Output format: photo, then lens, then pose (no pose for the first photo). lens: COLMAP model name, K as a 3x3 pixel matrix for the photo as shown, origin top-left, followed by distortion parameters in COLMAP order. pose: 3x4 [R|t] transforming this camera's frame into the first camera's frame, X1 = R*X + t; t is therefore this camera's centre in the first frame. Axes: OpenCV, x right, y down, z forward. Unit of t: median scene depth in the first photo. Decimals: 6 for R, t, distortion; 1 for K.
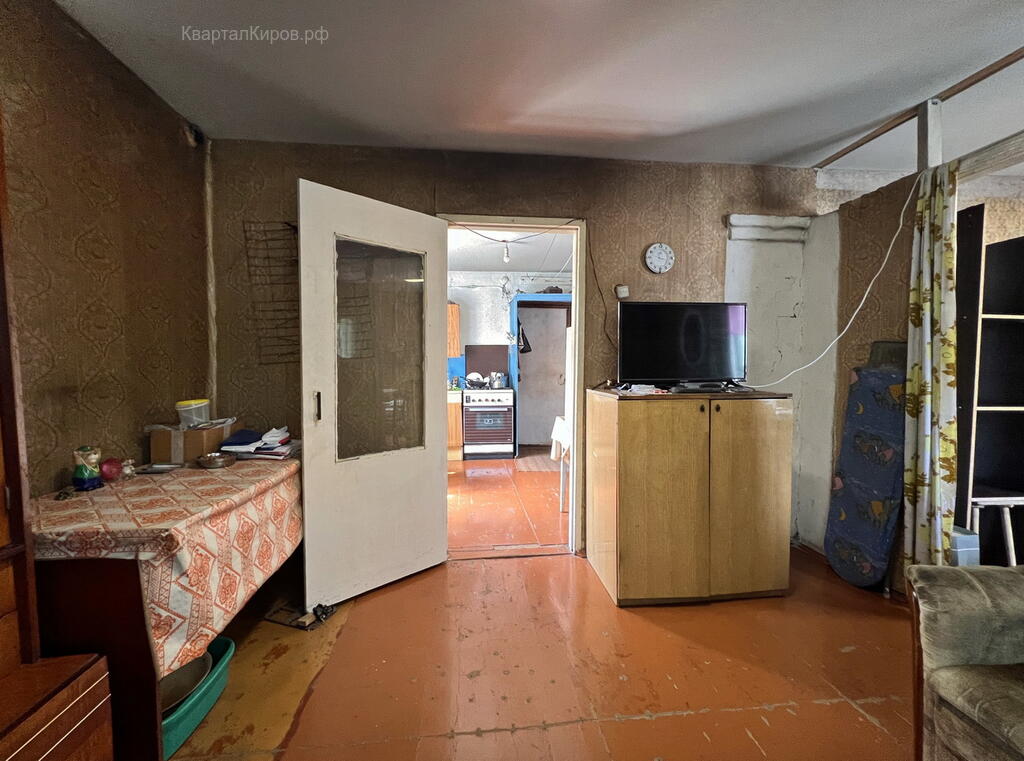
lens RADIAL K [[414.6, 0, 510.4], [0, 414.6, 380.6], [0, 0, 1]] dist [-0.003817, 0.001566]
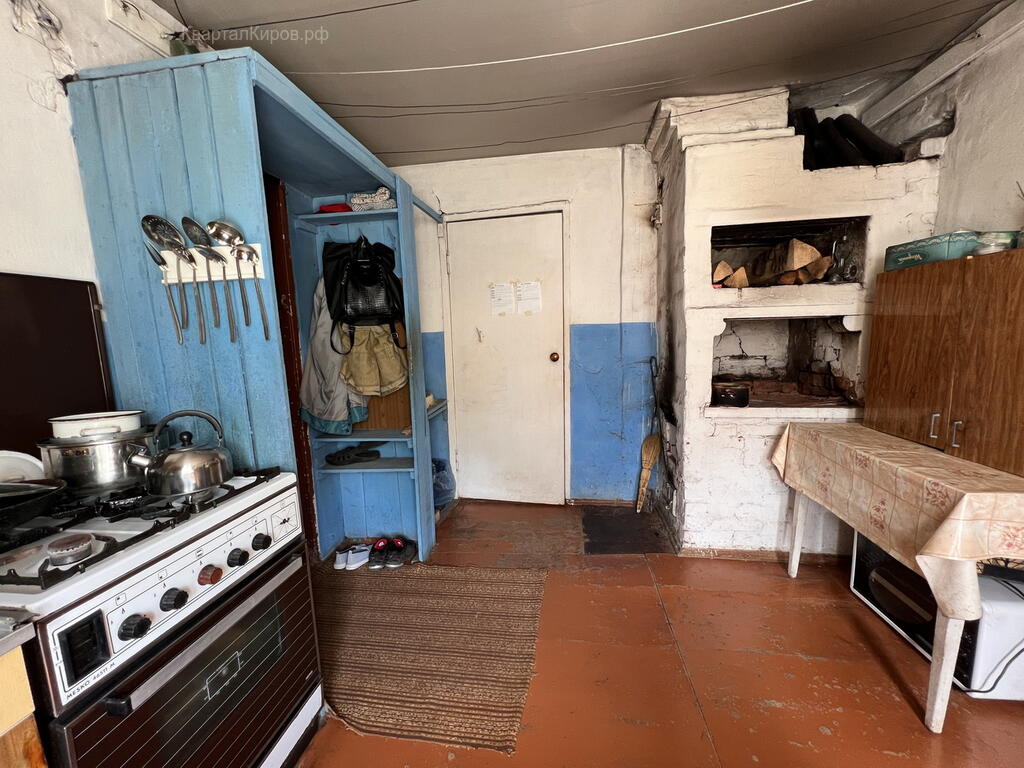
lens RADIAL K [[414.6, 0, 506.7], [0, 414.6, 385.5], [0, 0, 1]] dist [-0.003817, 0.001566]
pose [[0.242036, -0.124902, 0.962195, -0.374793], [0.078007, 0.990975, 0.109016, -0.087222], [-0.967127, 0.048672, 0.249594, 1.637211]]
